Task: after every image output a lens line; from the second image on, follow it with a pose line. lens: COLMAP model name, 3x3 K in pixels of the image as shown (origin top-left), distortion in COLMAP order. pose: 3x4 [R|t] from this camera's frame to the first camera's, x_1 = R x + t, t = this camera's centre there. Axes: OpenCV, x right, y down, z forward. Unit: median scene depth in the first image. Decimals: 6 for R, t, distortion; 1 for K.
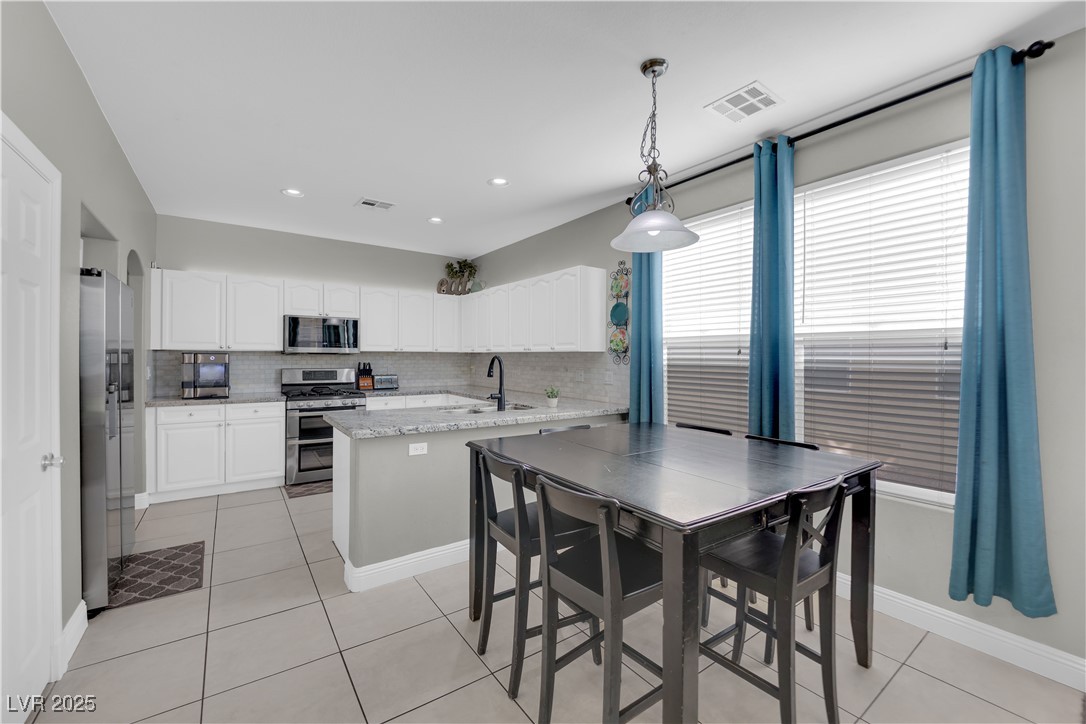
lens RADIAL K [[442.5, 0, 541.8], [0, 442.5, 360.0], [0, 0, 1]] dist [0.000234, -0.000232]
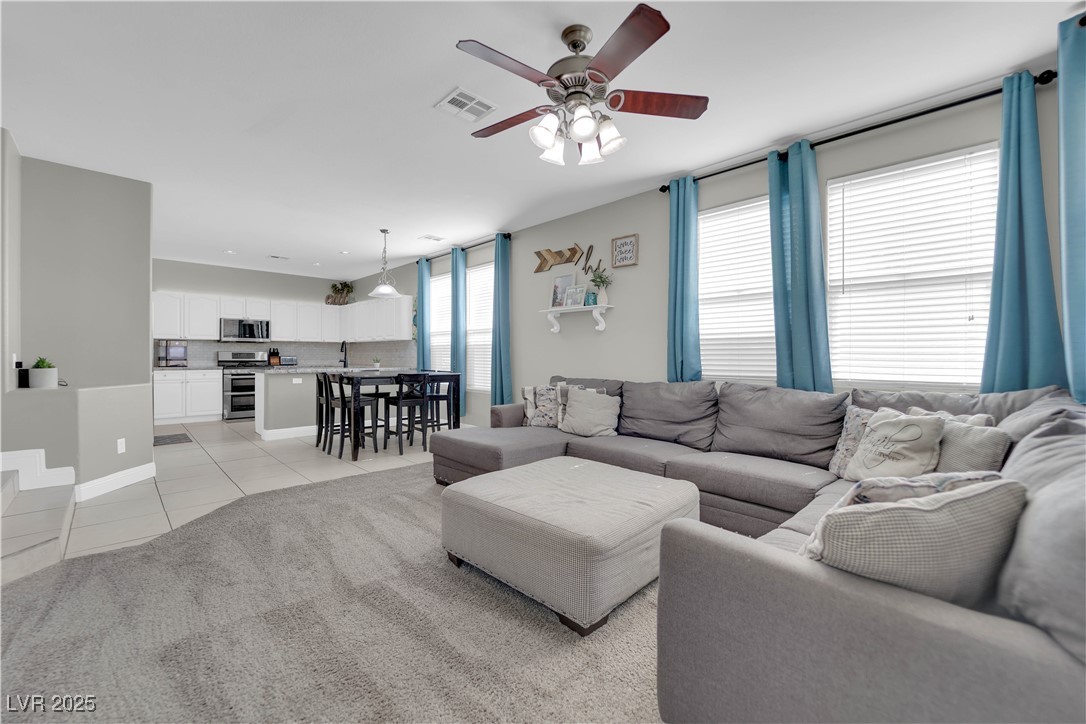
lens RADIAL K [[442.5, 0, 542.4], [0, 442.5, 359.5], [0, 0, 1]] dist [0.000234, -0.000232]
pose [[0.988401, -0.005455, 0.151772, 0.345900], [0.005369, 0.999985, 0.000975, 0.055982], [-0.151775, -0.000149, 0.988415, -0.796519]]
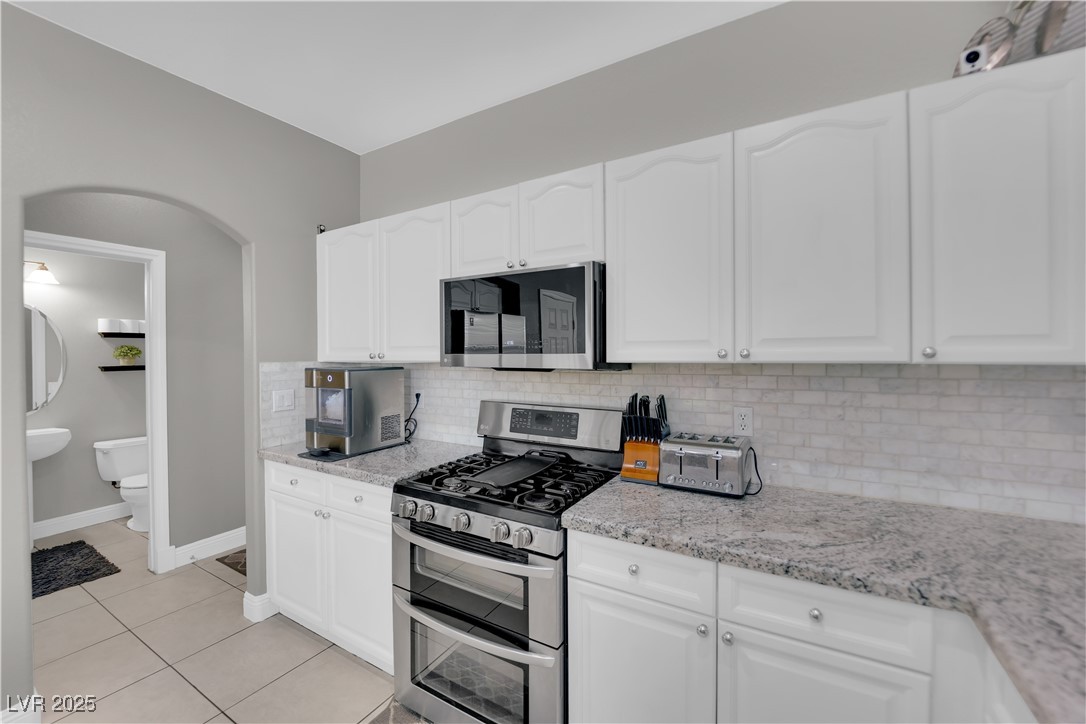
lens RADIAL K [[442.5, 0, 536.8], [0, 442.5, 356.1], [0, 0, 1]] dist [0.000234, -0.000232]
pose [[0.391848, 0.000972, -0.920029, -0.140991], [0.004449, 0.999986, 0.002951, -0.028752], [0.920019, -0.005249, 0.391838, 0.886922]]
